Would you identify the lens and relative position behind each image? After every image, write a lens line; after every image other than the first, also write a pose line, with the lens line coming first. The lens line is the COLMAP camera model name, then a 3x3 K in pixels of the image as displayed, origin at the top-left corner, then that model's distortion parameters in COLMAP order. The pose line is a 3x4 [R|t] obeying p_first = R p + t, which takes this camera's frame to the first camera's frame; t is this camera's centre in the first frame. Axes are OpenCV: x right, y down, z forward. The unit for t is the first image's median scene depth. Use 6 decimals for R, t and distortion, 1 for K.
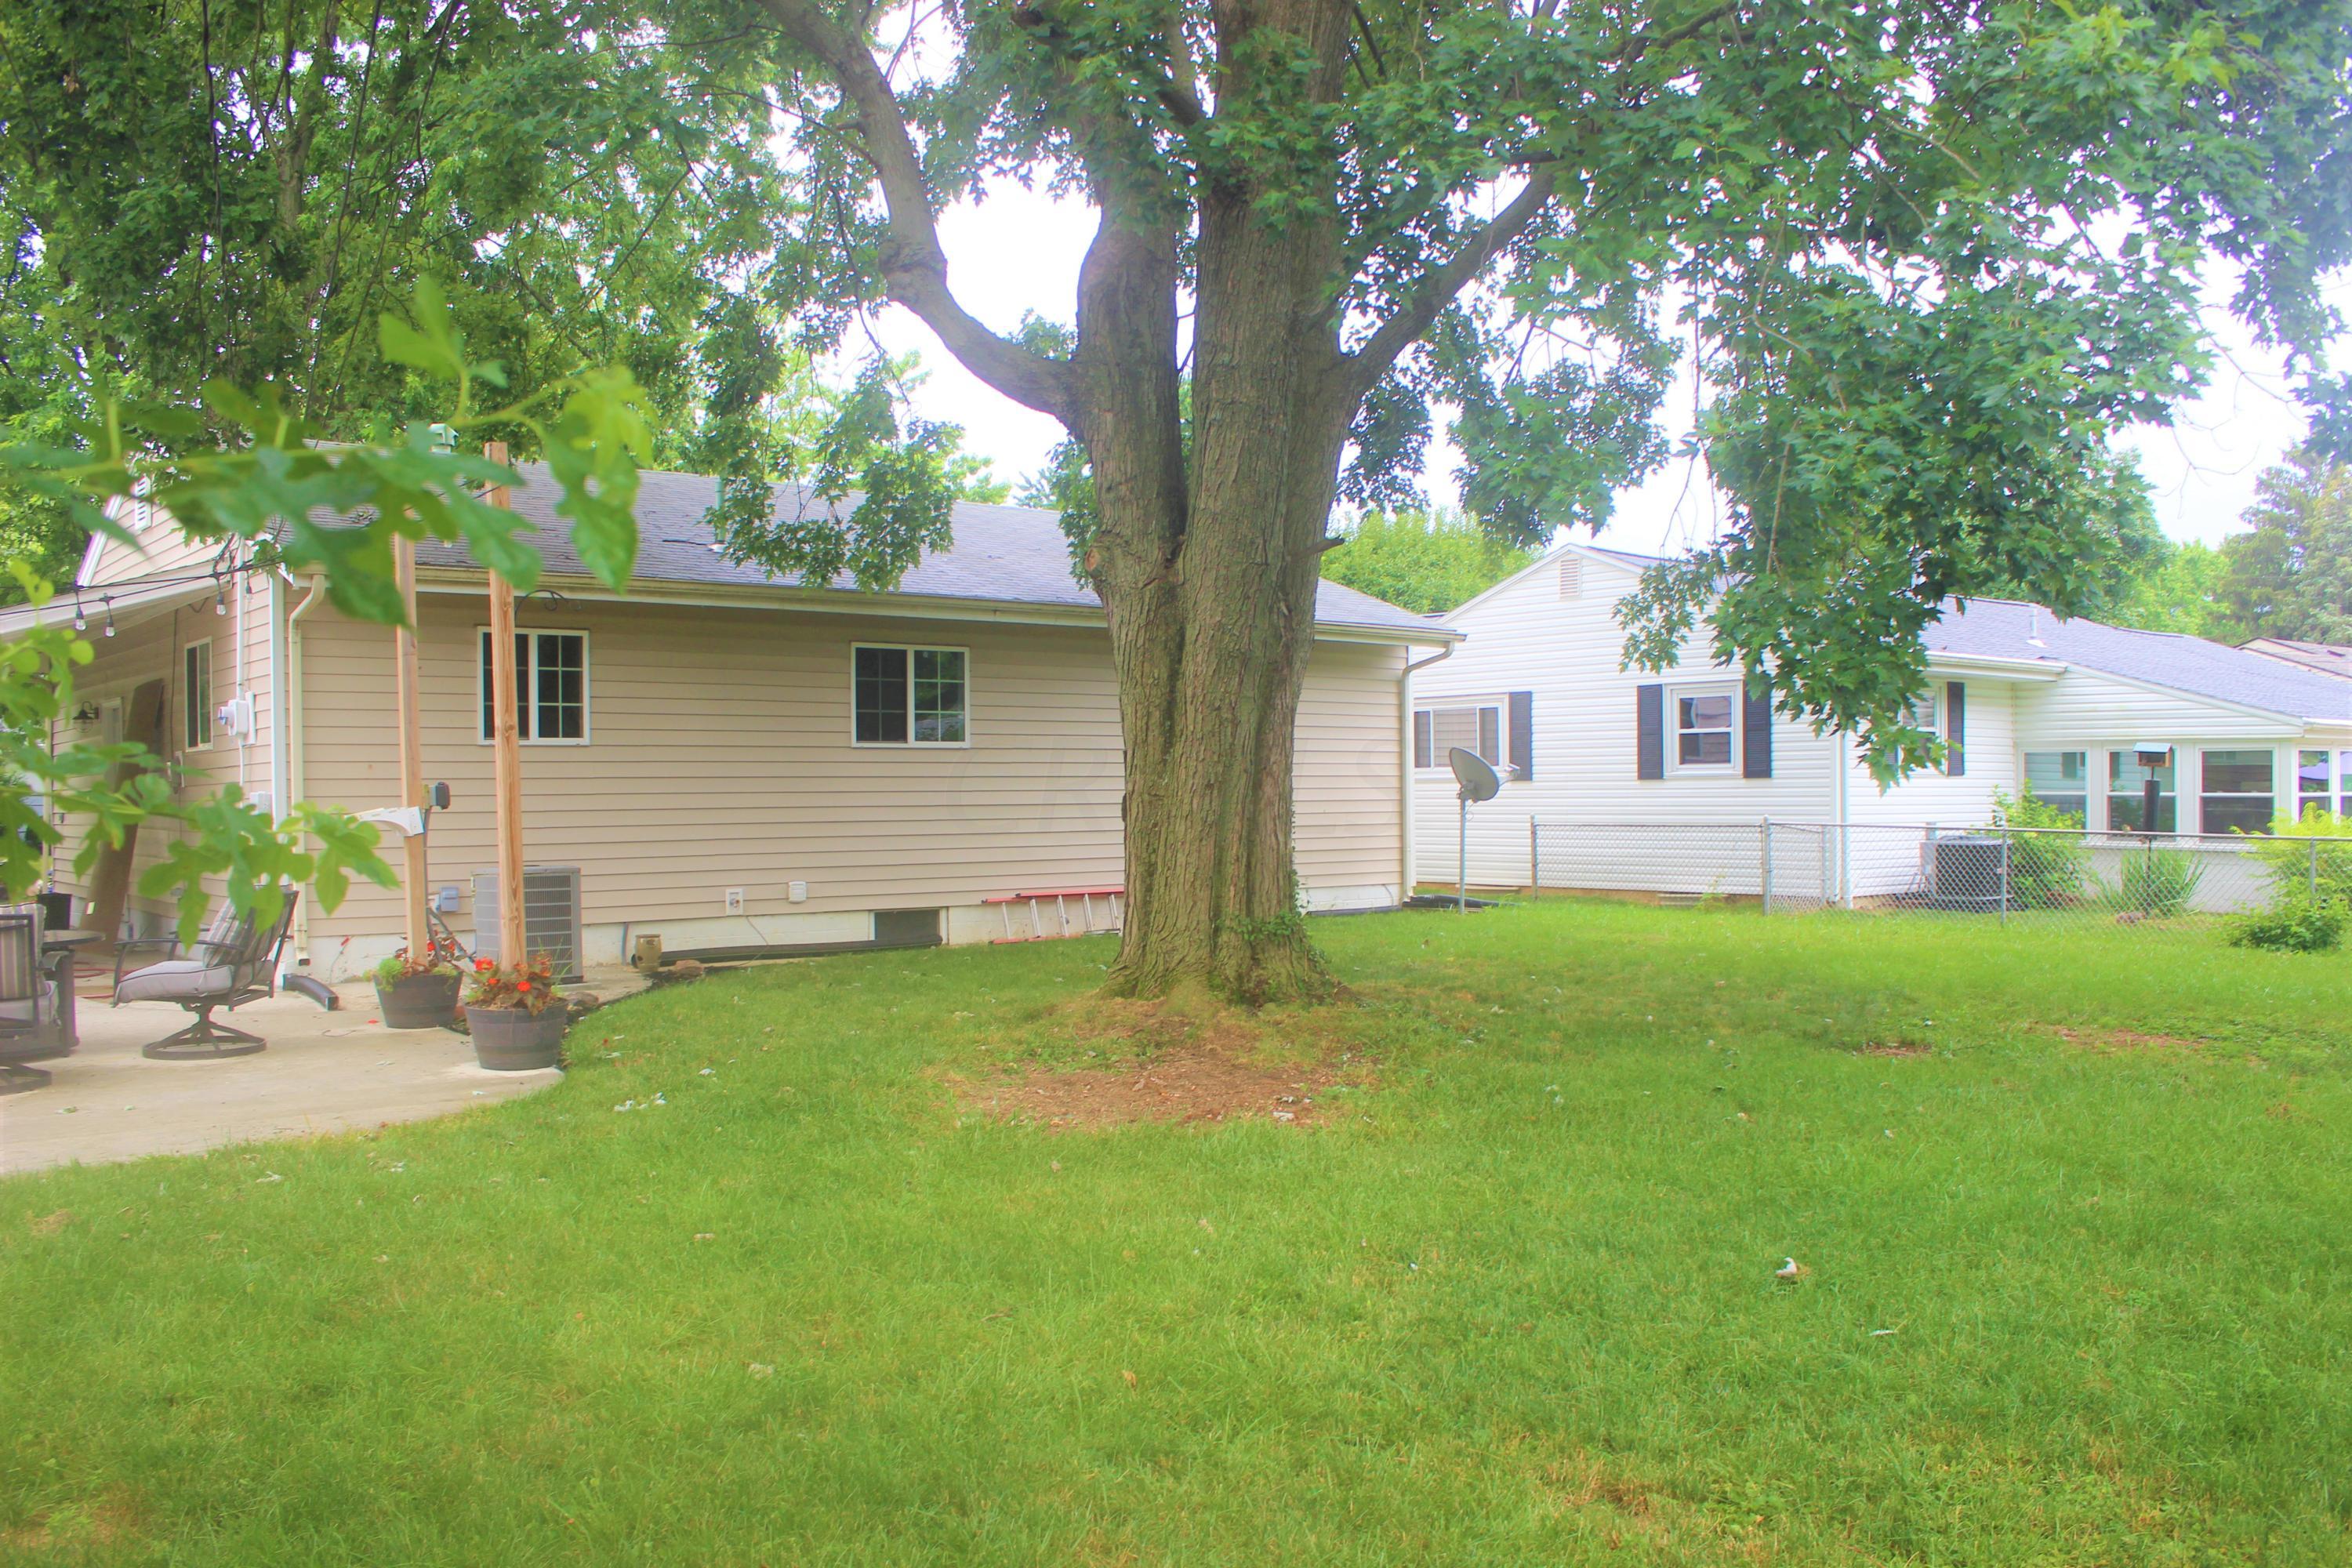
lens RADIAL K [[1952.3, 0, 1176.2], [0, 1952.3, 811.6], [0, 0, 1]] dist [-0.151850, 0.141247]
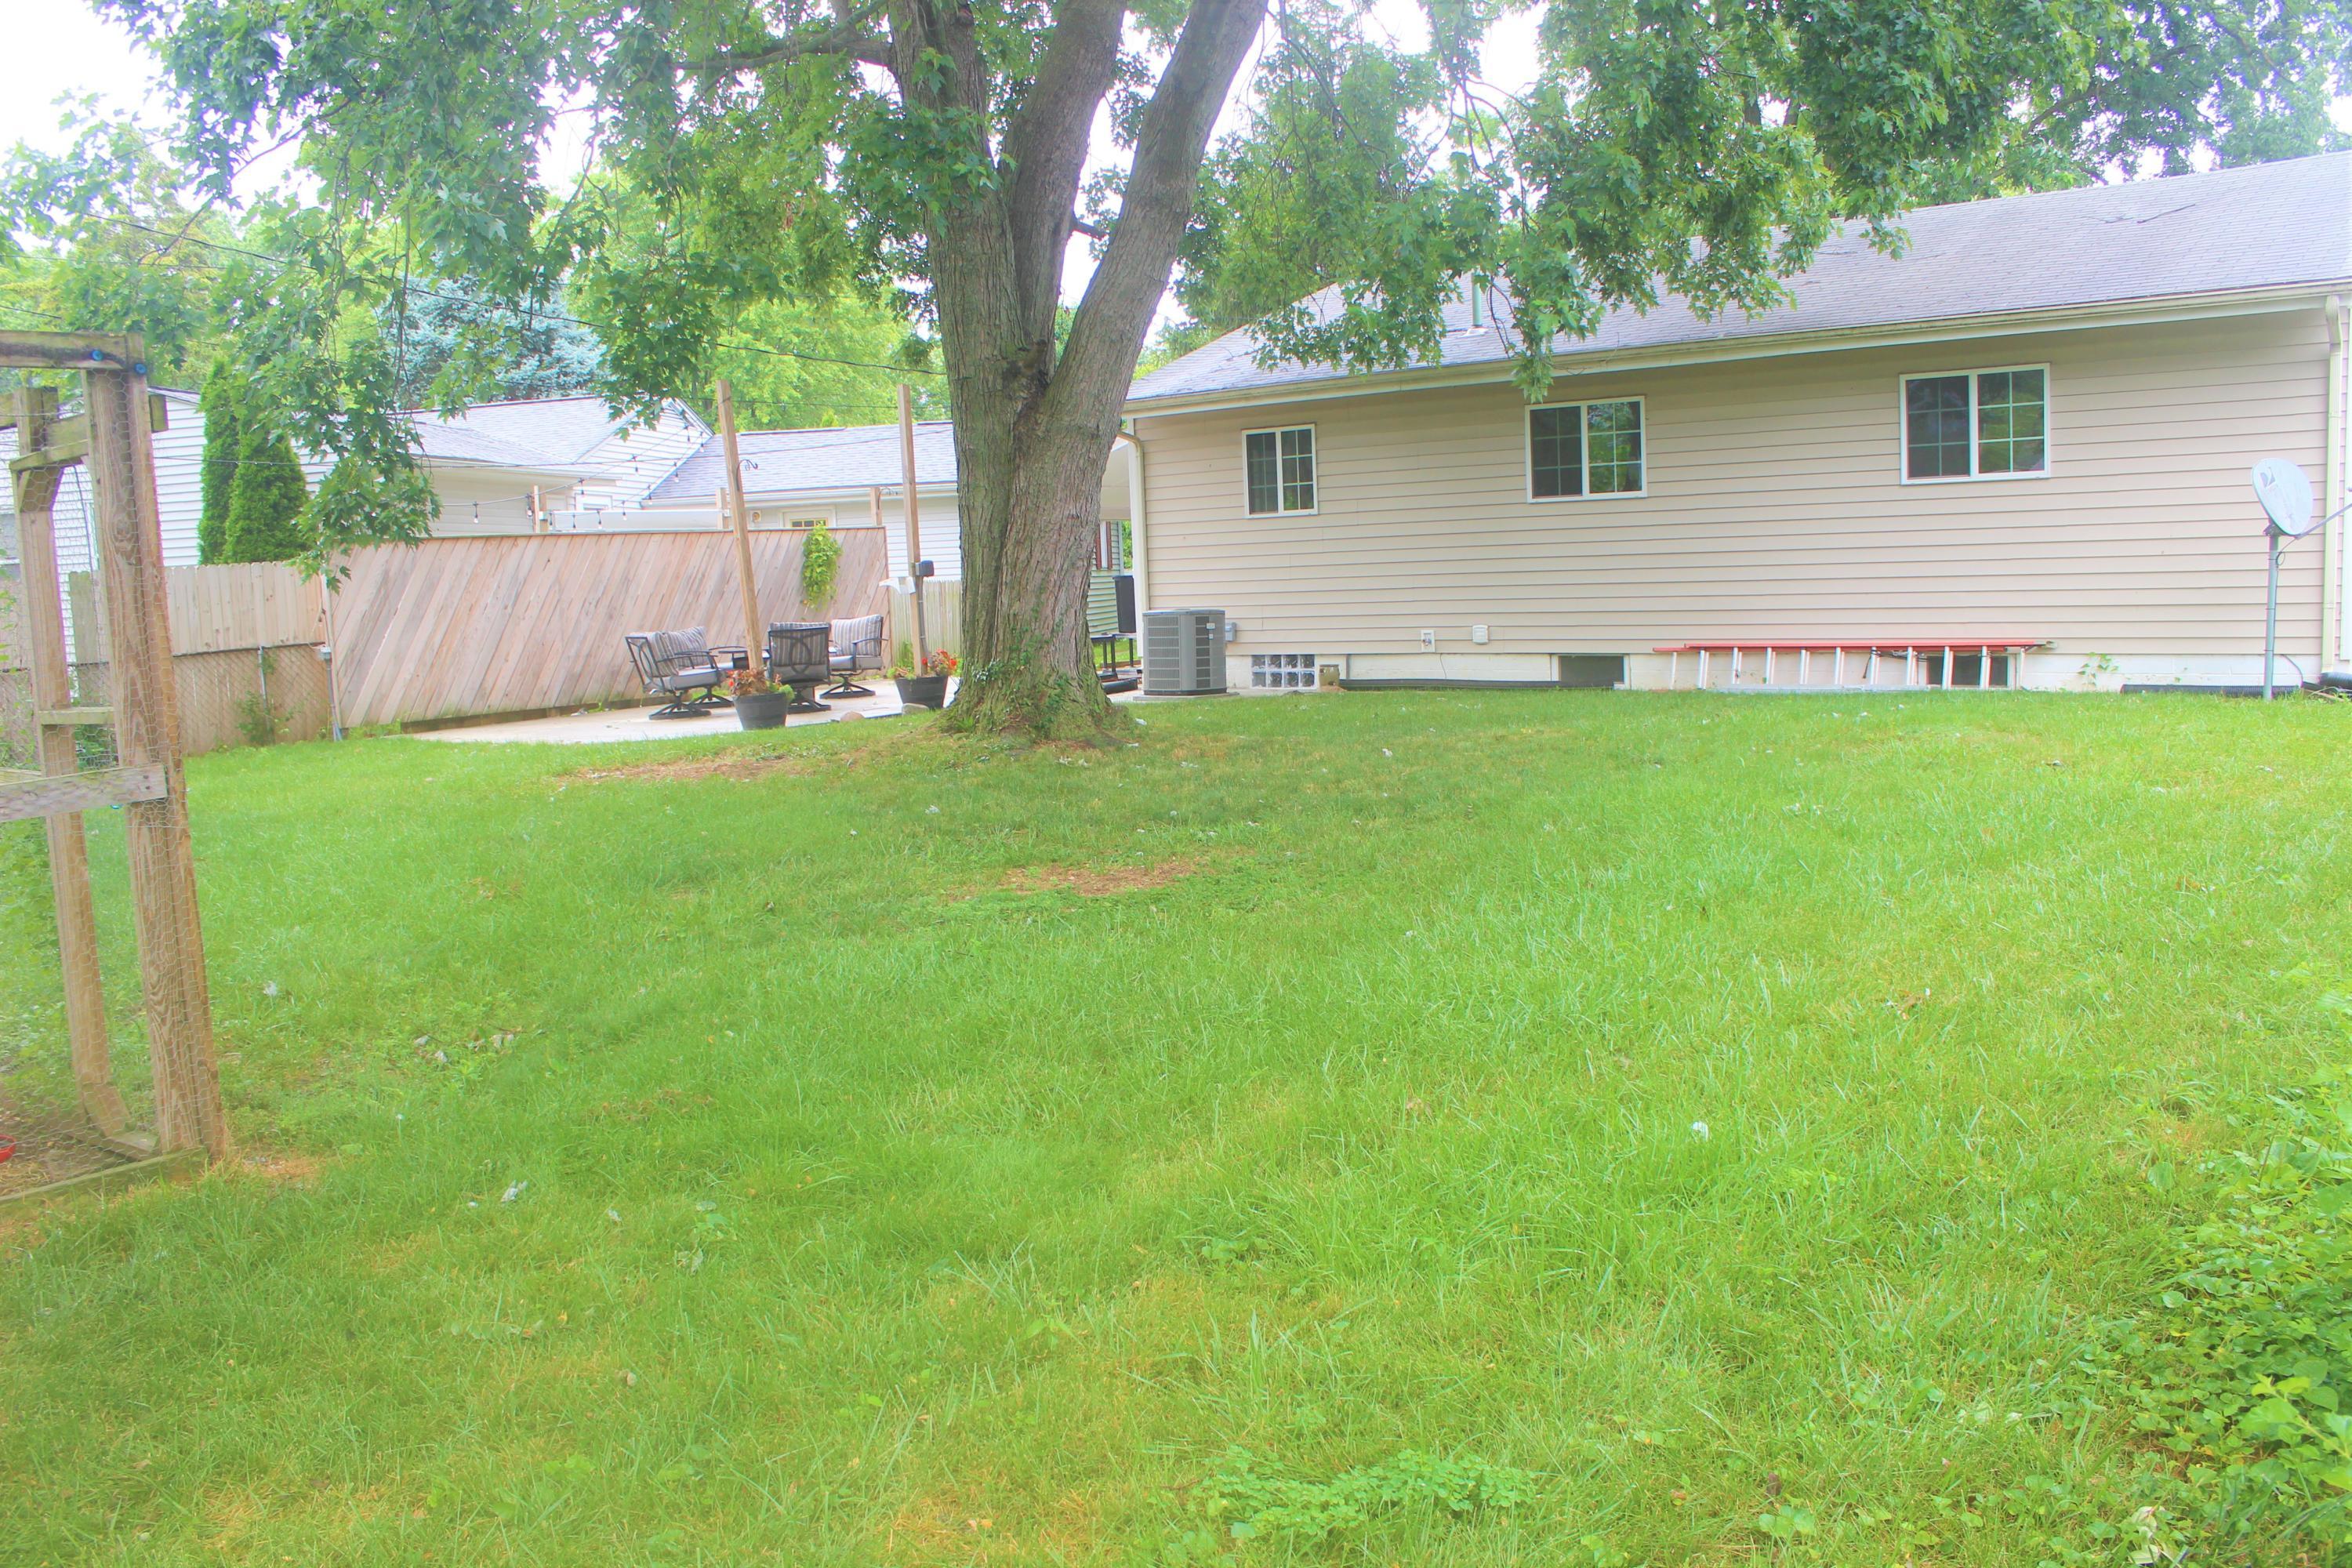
lens RADIAL K [[1952.3, 0, 1176.2], [0, 1952.3, 811.6], [0, 0, 1]] dist [-0.151850, 0.141247]
pose [[0.236118, 0.117095, -0.964643, 0.834715], [0.028416, 0.991456, 0.127305, -0.005219], [0.971309, -0.057471, 0.230774, 0.537510]]
